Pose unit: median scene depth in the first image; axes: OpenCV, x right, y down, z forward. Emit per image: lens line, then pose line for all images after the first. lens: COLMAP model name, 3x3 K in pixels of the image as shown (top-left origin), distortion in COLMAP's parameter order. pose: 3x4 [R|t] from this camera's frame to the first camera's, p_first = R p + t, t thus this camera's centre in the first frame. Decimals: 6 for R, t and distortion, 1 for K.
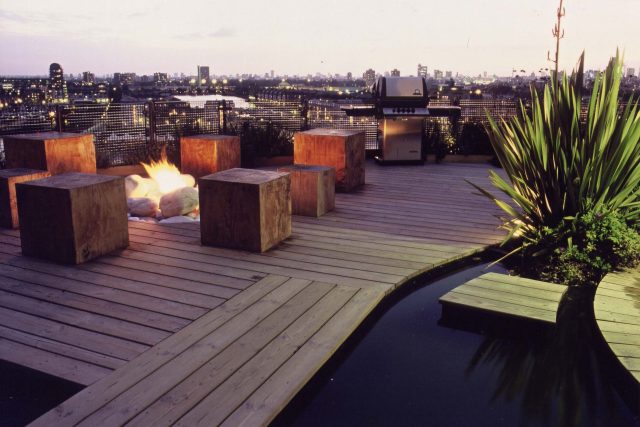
lens RADIAL K [[553.6, 0, 320.4], [0, 553.6, 190.3], [0, 0, 1]] dist [-0.089162, -0.008017]
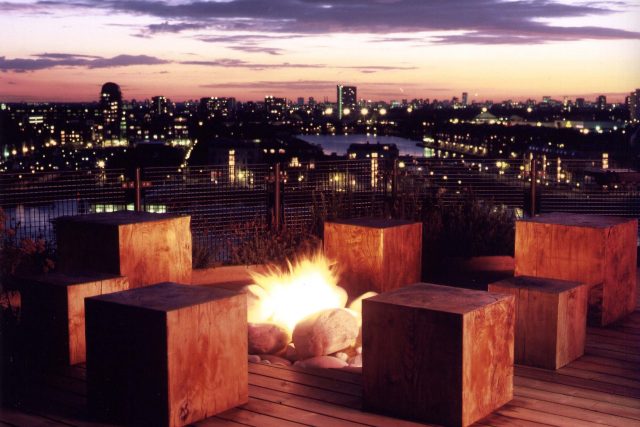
lens RADIAL K [[979.0, 0, 320.0], [0, 979.0, 213.5], [0, 0, 1]] dist [0.131634, -1.847218]
pose [[0.974770, 0.019580, -0.222349, -0.013303], [-0.037993, 0.996163, -0.078840, -0.015017], [0.219953, 0.085298, 0.971774, -0.044078]]
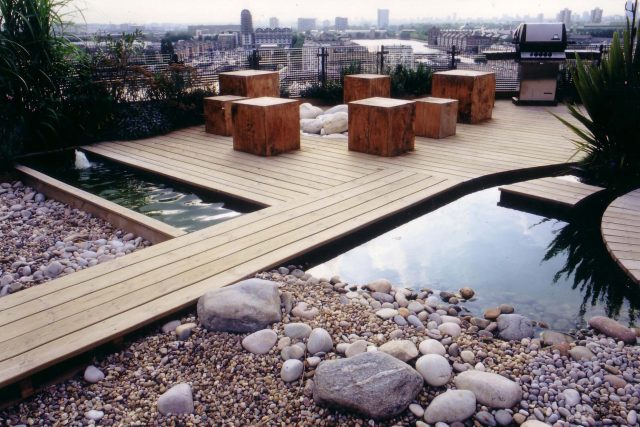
lens RADIAL K [[538.8, 0, 320.0], [0, 538.8, 213.5], [0, 0, 1]] dist [-0.007484, -0.007170]
pose [[0.950512, 0.085595, -0.298665, 0.078490], [-0.042505, 0.988088, 0.147903, 0.030142], [0.307767, -0.127889, 0.942828, -0.195270]]
